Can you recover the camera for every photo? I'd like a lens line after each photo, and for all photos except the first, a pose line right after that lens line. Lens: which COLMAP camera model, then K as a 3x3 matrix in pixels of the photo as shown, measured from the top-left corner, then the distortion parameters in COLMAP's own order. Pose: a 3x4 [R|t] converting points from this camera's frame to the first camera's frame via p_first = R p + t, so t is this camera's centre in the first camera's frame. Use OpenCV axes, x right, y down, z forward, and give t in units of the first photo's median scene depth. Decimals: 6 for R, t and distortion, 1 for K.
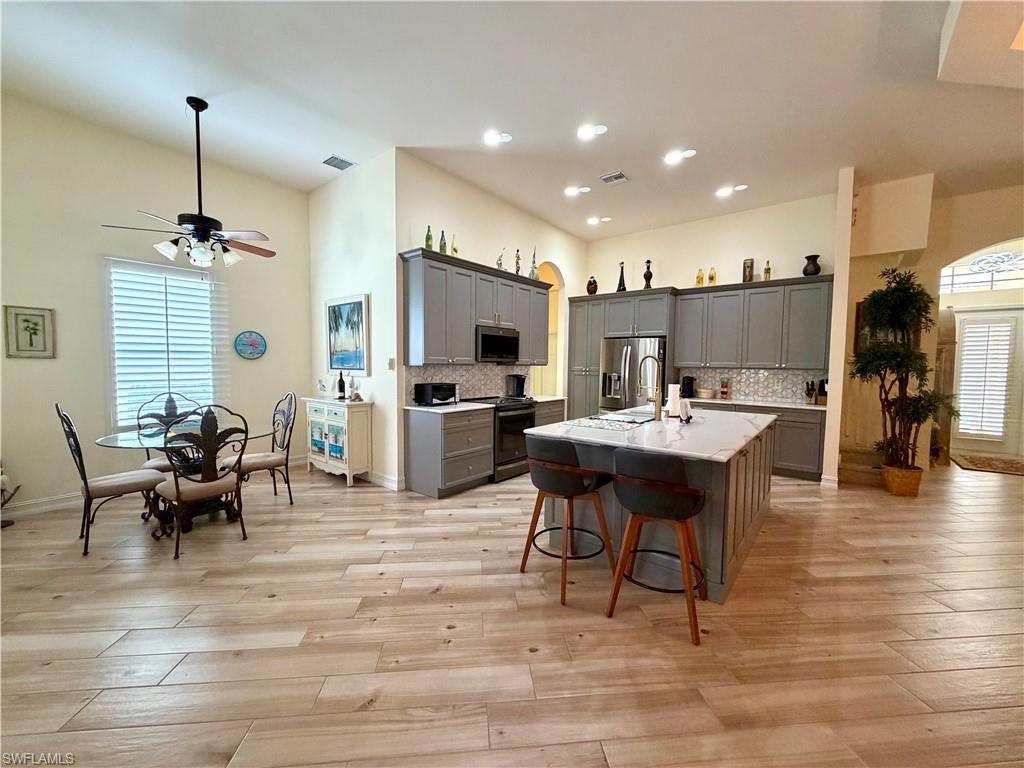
lens RADIAL K [[410.2, 0, 510.0], [0, 410.2, 386.7], [0, 0, 1]] dist [-0.001072, 0.000302]
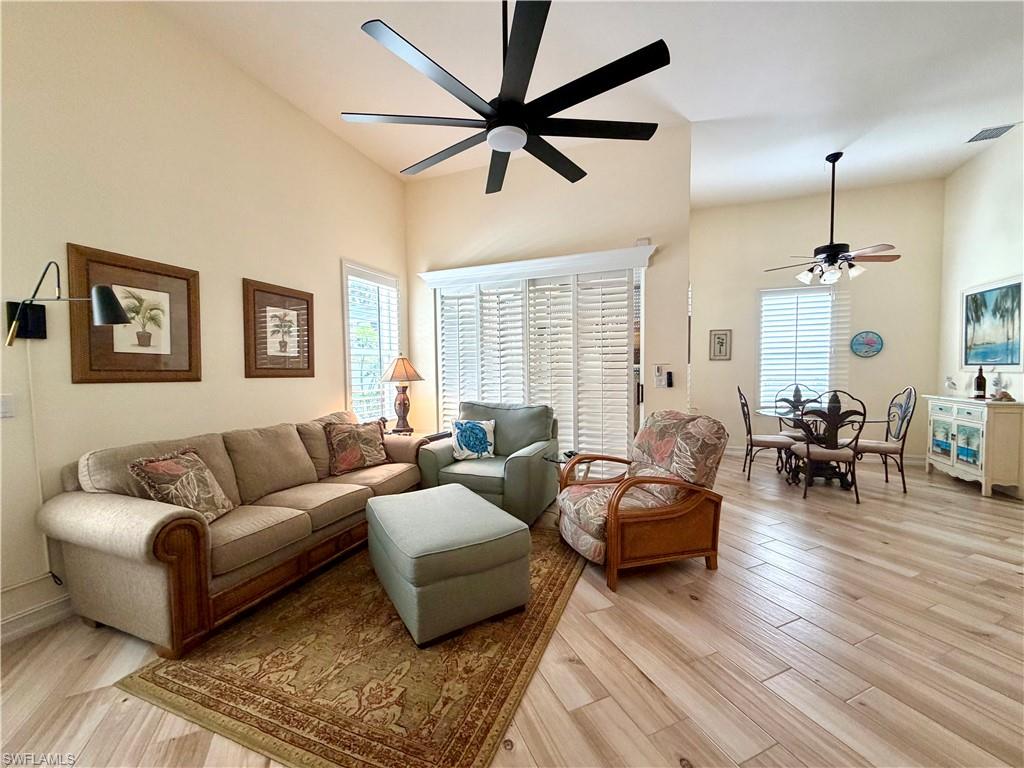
lens RADIAL K [[410.2, 0, 510.0], [0, 410.2, 386.7], [0, 0, 1]] dist [-0.001072, 0.000302]
pose [[0.308595, 0.032512, -0.950638, 0.144484], [-0.040493, 0.998959, 0.021020, 0.033995], [0.950331, 0.032008, 0.309590, -0.295476]]
